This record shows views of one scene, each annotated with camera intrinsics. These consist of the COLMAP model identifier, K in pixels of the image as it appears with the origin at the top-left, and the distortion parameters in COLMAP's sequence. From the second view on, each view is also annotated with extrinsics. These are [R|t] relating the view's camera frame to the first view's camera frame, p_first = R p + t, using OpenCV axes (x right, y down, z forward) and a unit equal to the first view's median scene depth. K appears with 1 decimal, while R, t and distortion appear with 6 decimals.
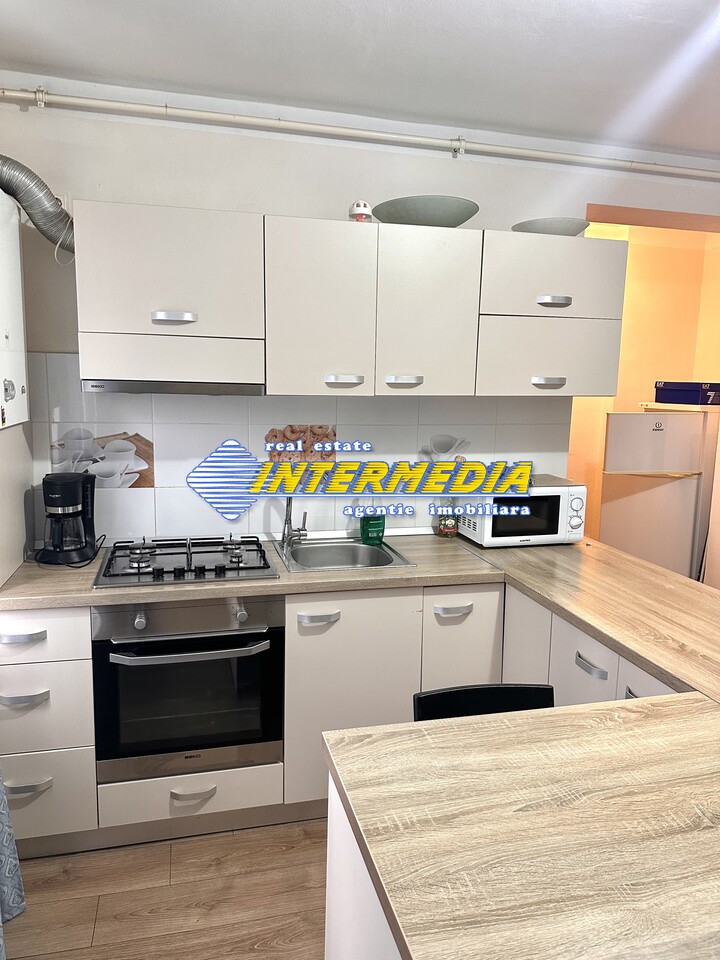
lens RADIAL K [[665.3, 0, 357.4], [0, 665.3, 483.1], [0, 0, 1]] dist [0.167109, -0.362583]
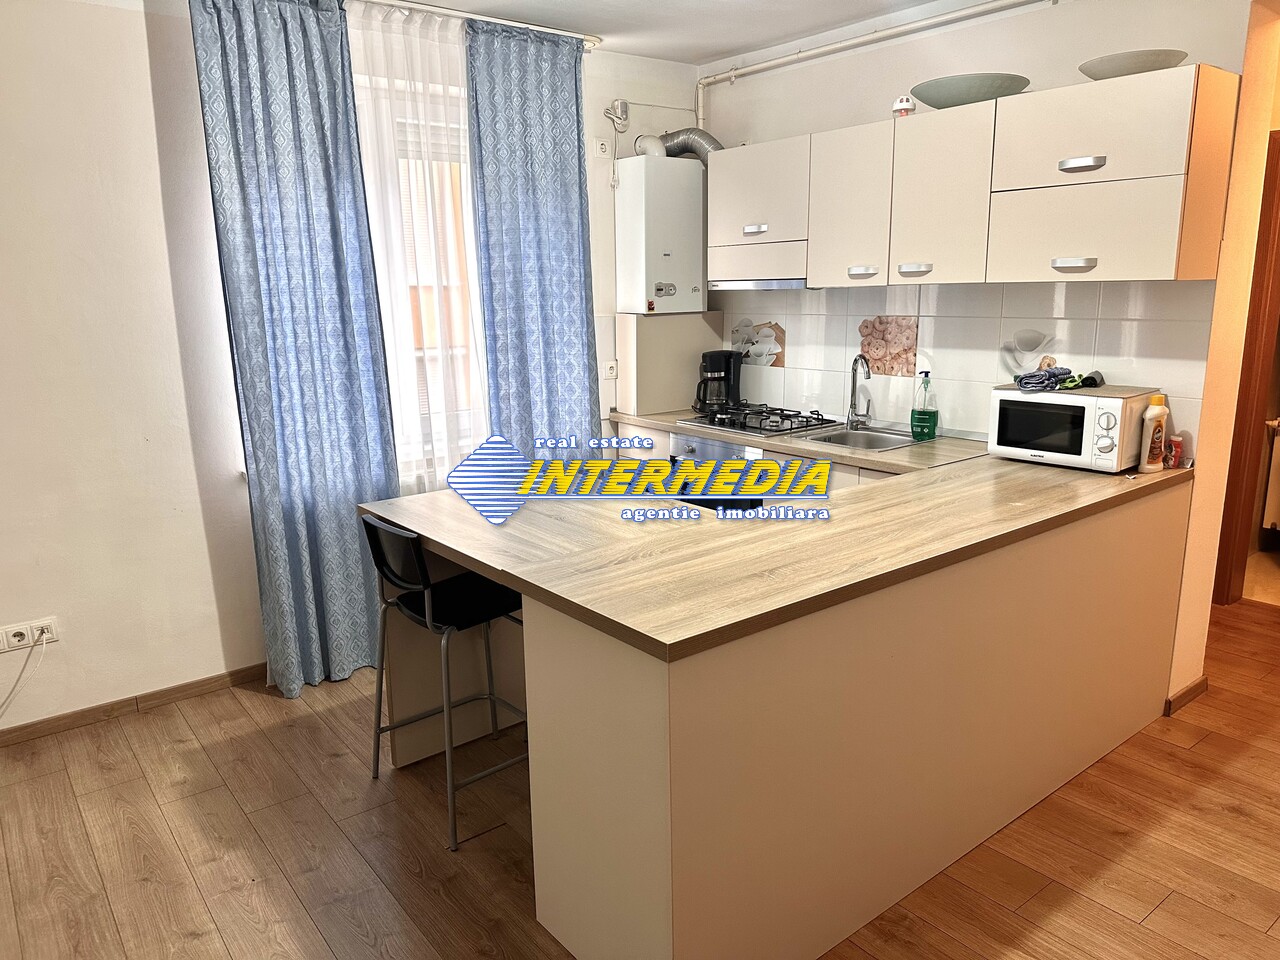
lens RADIAL K [[887.1, 0, 638.1], [0, 887.1, 483.6], [0, 0, 1]] dist [0.167109, -0.362583]
pose [[0.399951, 0.172174, -0.900220, 1.116361], [-0.116286, 0.983792, 0.136494, 0.024209], [0.909130, 0.050092, 0.413490, 0.083755]]
